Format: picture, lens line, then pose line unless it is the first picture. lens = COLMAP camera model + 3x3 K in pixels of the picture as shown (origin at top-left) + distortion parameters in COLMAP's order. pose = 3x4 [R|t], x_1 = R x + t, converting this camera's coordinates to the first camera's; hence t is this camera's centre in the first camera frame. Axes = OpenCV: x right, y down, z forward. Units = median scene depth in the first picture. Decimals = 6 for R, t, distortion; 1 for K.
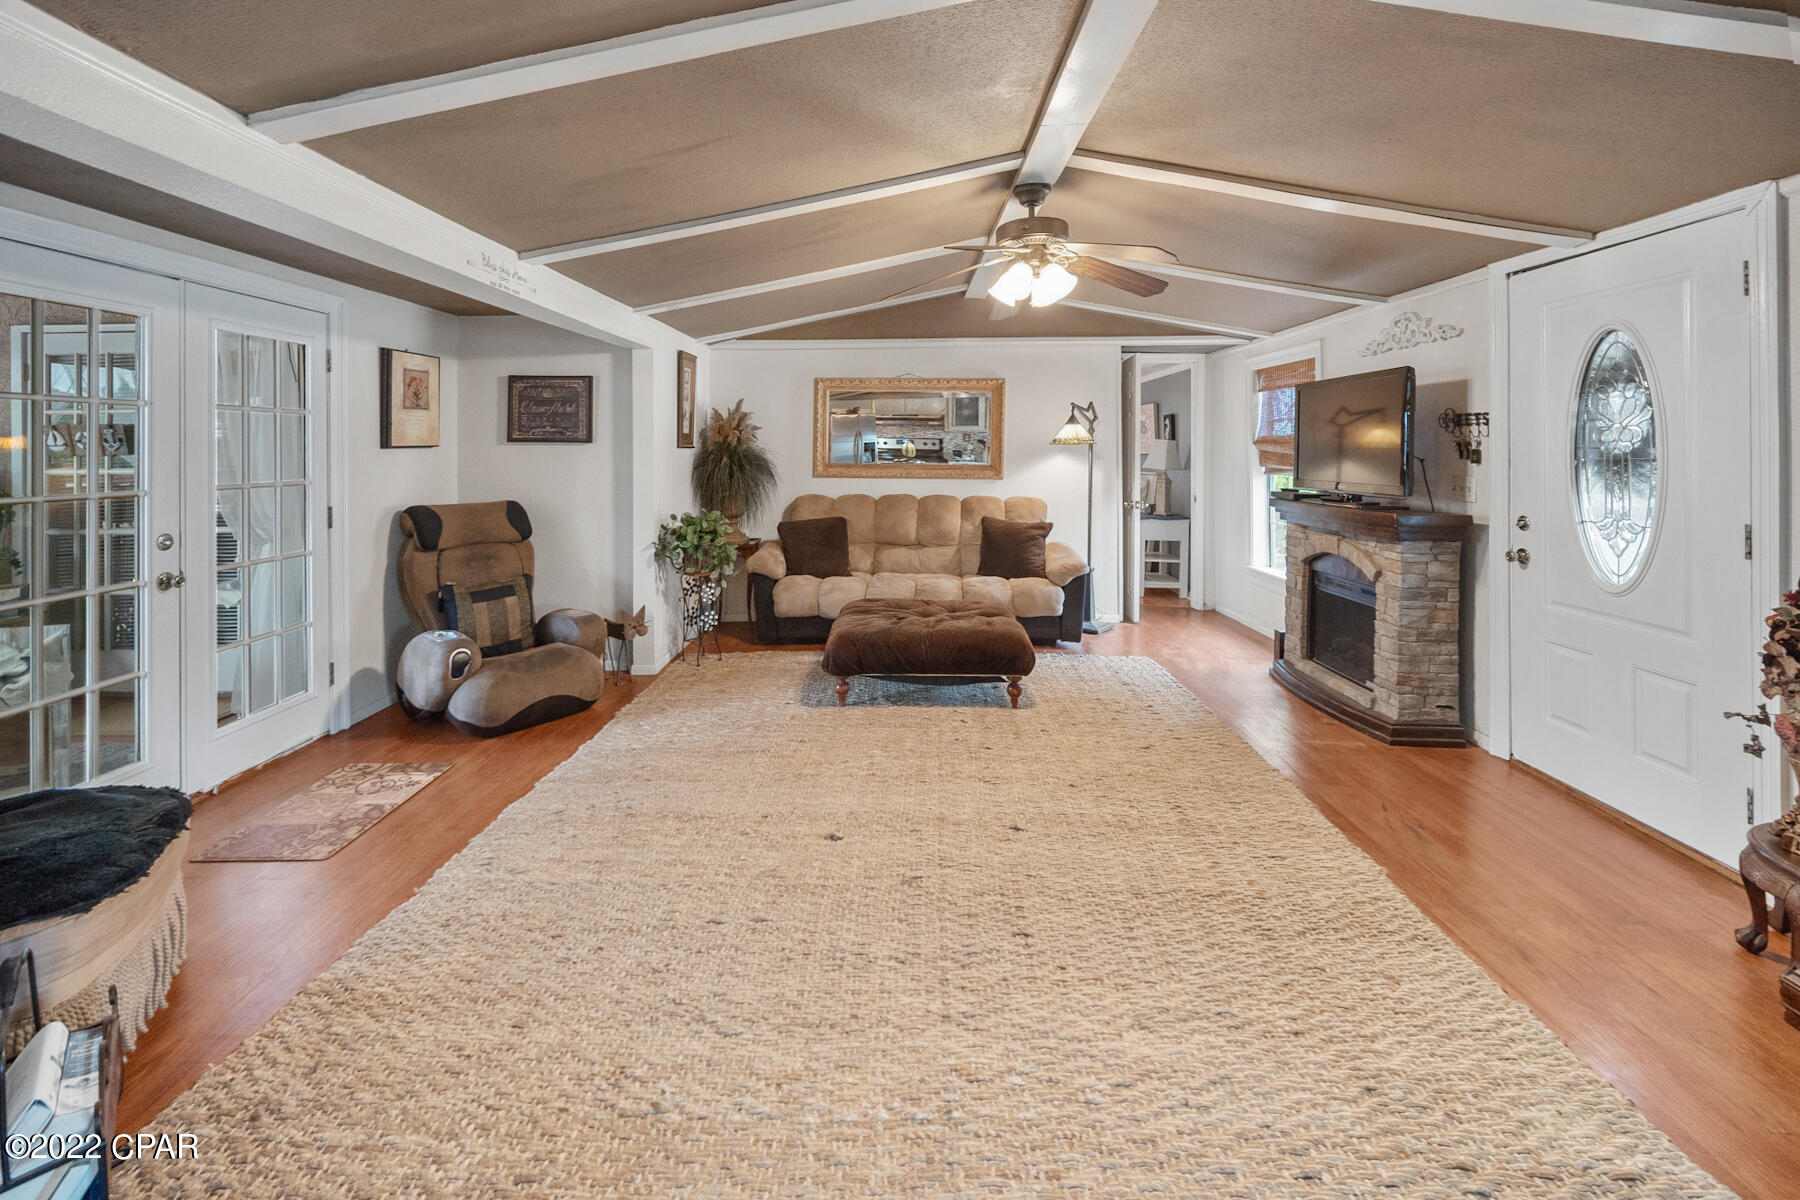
lens RADIAL K [[765.9, 0, 863.2], [0, 765.9, 451.9], [0, 0, 1]] dist [-0.000397, 0.000634]
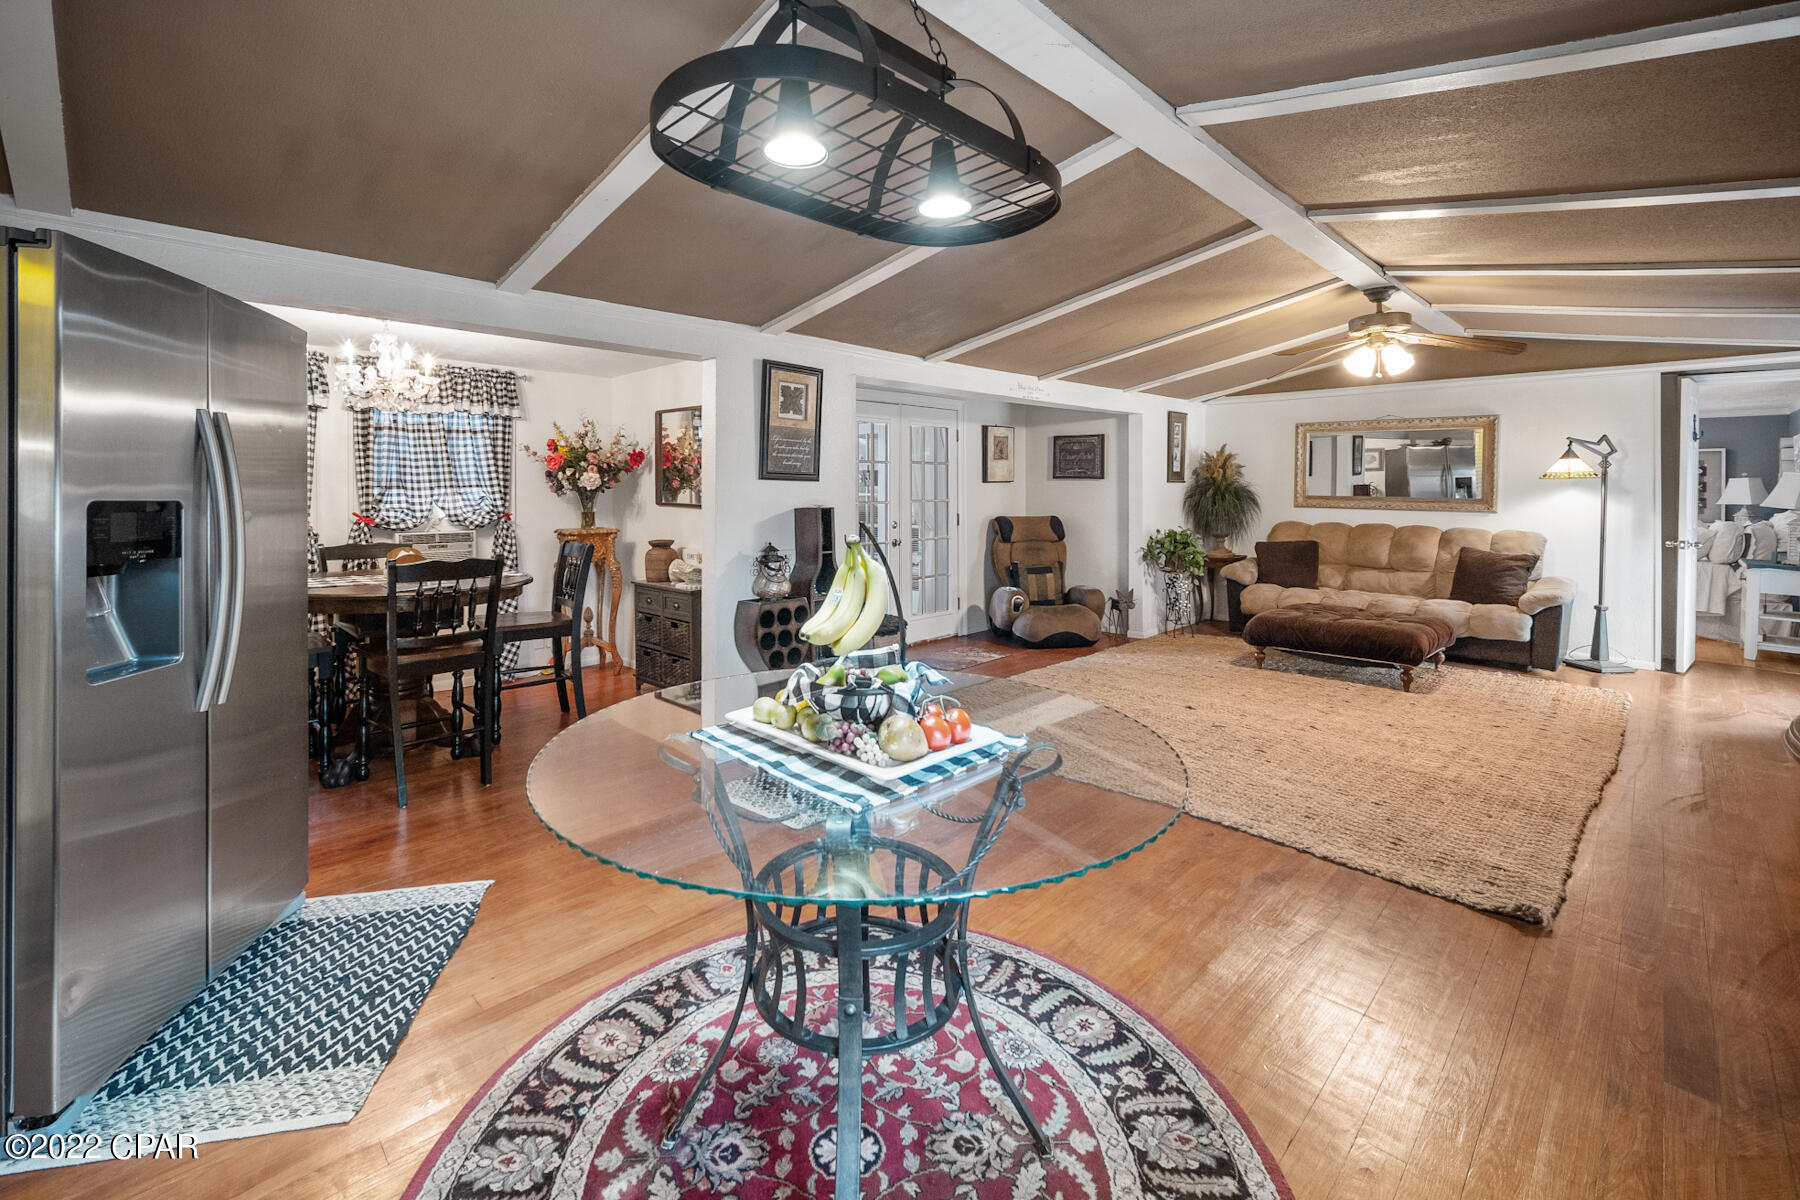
lens RADIAL K [[765.8, 0, 890.7], [0, 765.8, 478.7], [0, 0, 1]] dist [-0.000903, -0.000461]
pose [[0.752945, -0.003380, -0.658075, 0.320075], [-0.004216, 0.999942, -0.009960, 0.004426], [0.658070, 0.010273, 0.752887, -0.402848]]
